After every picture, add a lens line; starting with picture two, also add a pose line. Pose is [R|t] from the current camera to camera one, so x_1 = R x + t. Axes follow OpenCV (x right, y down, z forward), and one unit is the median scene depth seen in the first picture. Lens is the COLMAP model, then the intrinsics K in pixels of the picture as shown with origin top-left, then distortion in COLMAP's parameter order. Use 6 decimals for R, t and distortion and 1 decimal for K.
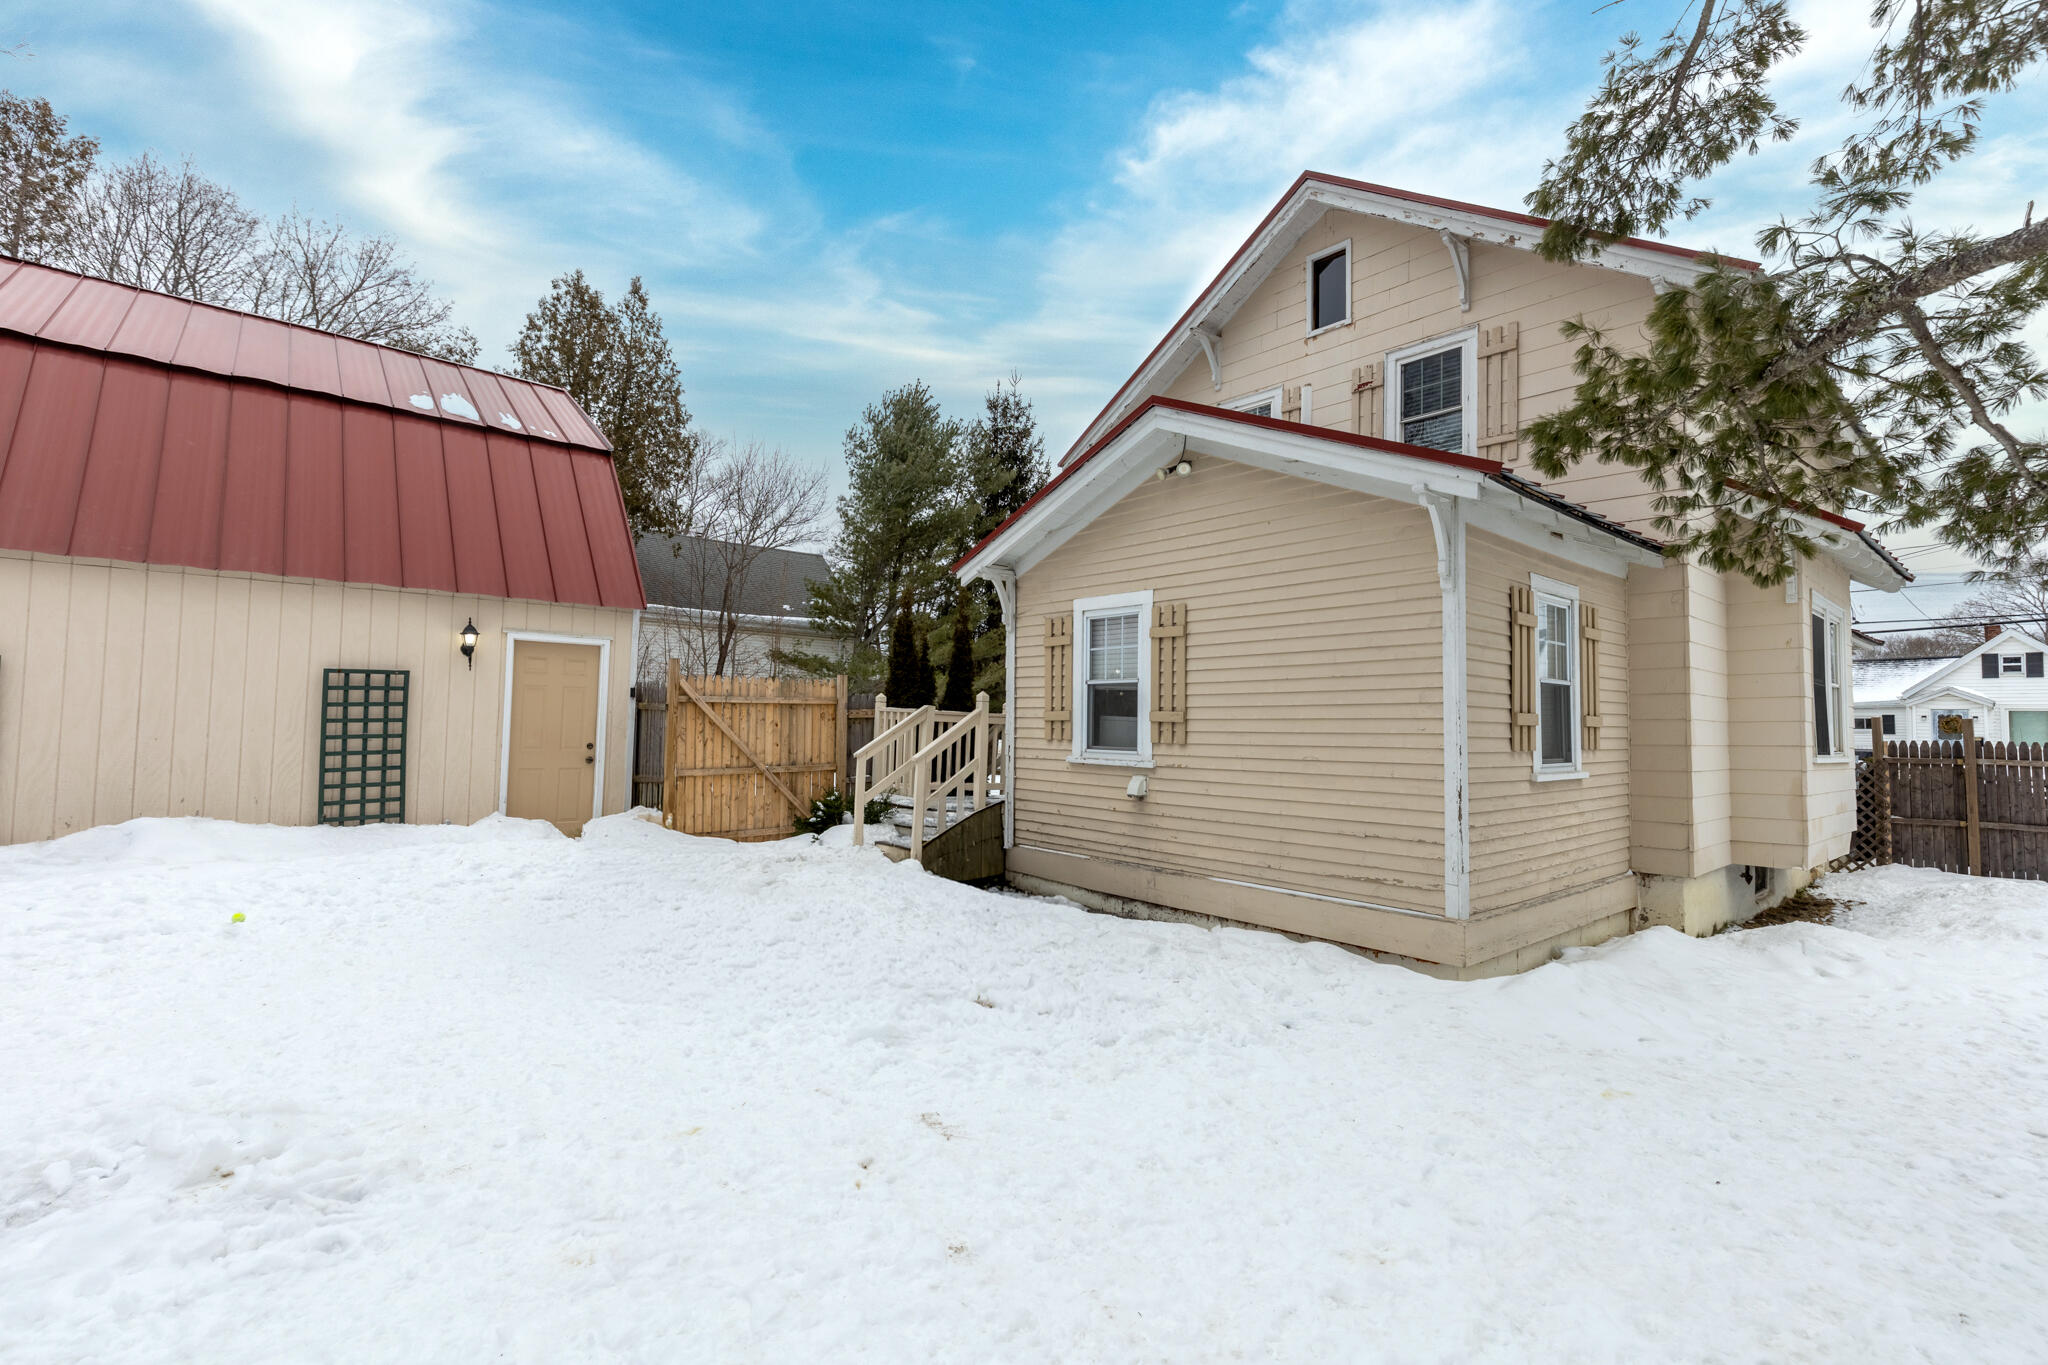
lens RADIAL K [[917.2, 0, 1024.0], [0, 917.2, 682.5], [0, 0, 1]] dist [0.002105, -0.000134]
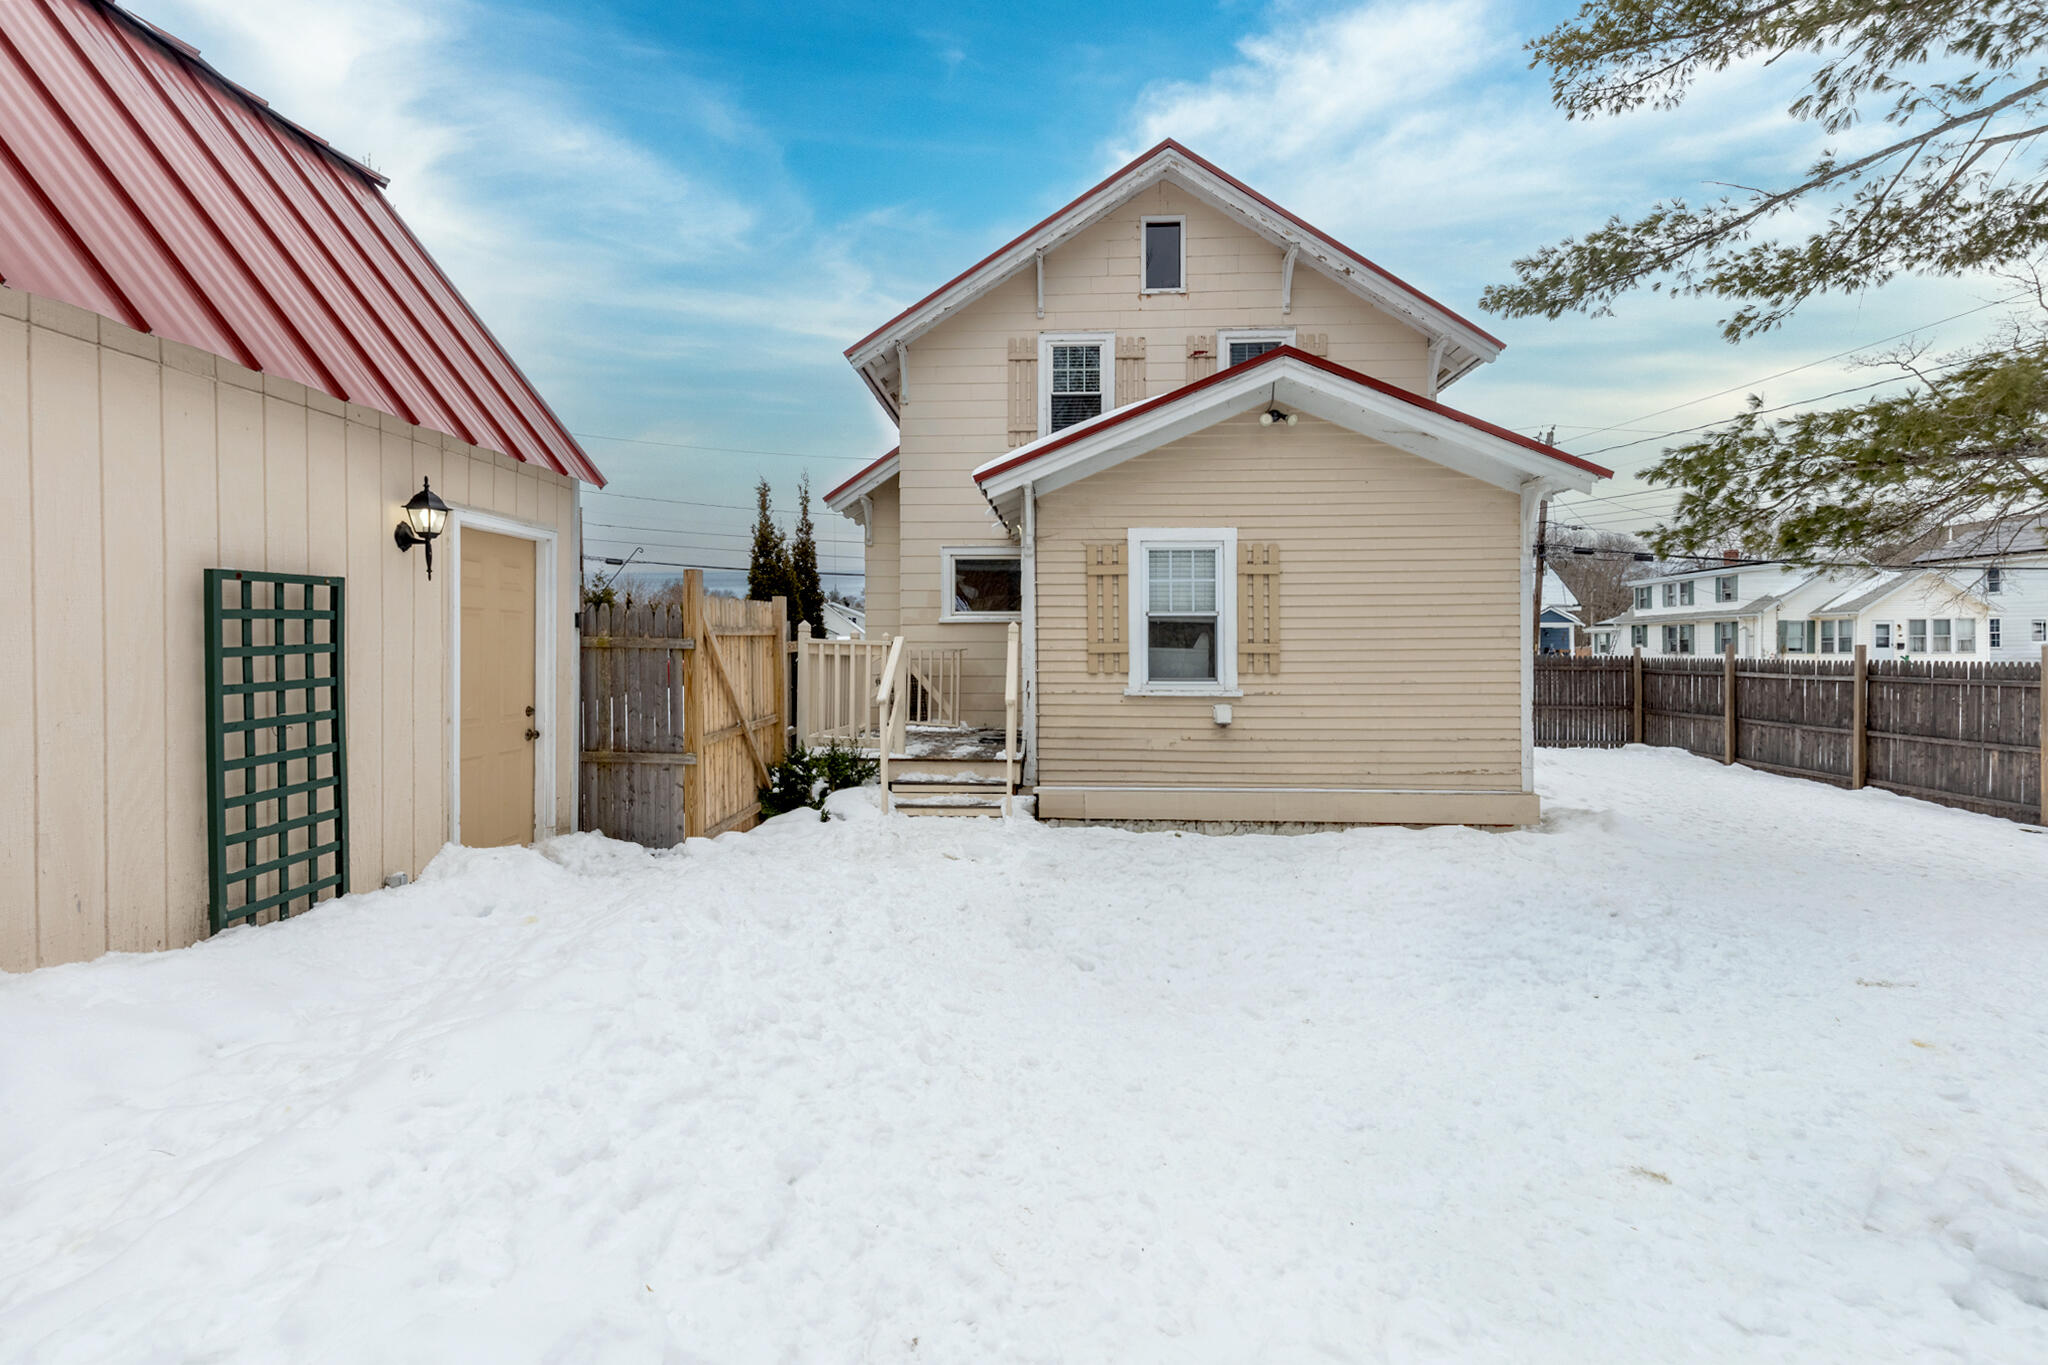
lens RADIAL K [[931.5, 0, 1022.7], [0, 931.5, 656.3], [0, 0, 1]] dist [0.011393, 0.000225]
pose [[0.699971, -0.023367, 0.713789, -0.801605], [-0.021615, 0.998314, 0.053878, -0.006205], [-0.713844, -0.053141, 0.698285, 0.421564]]
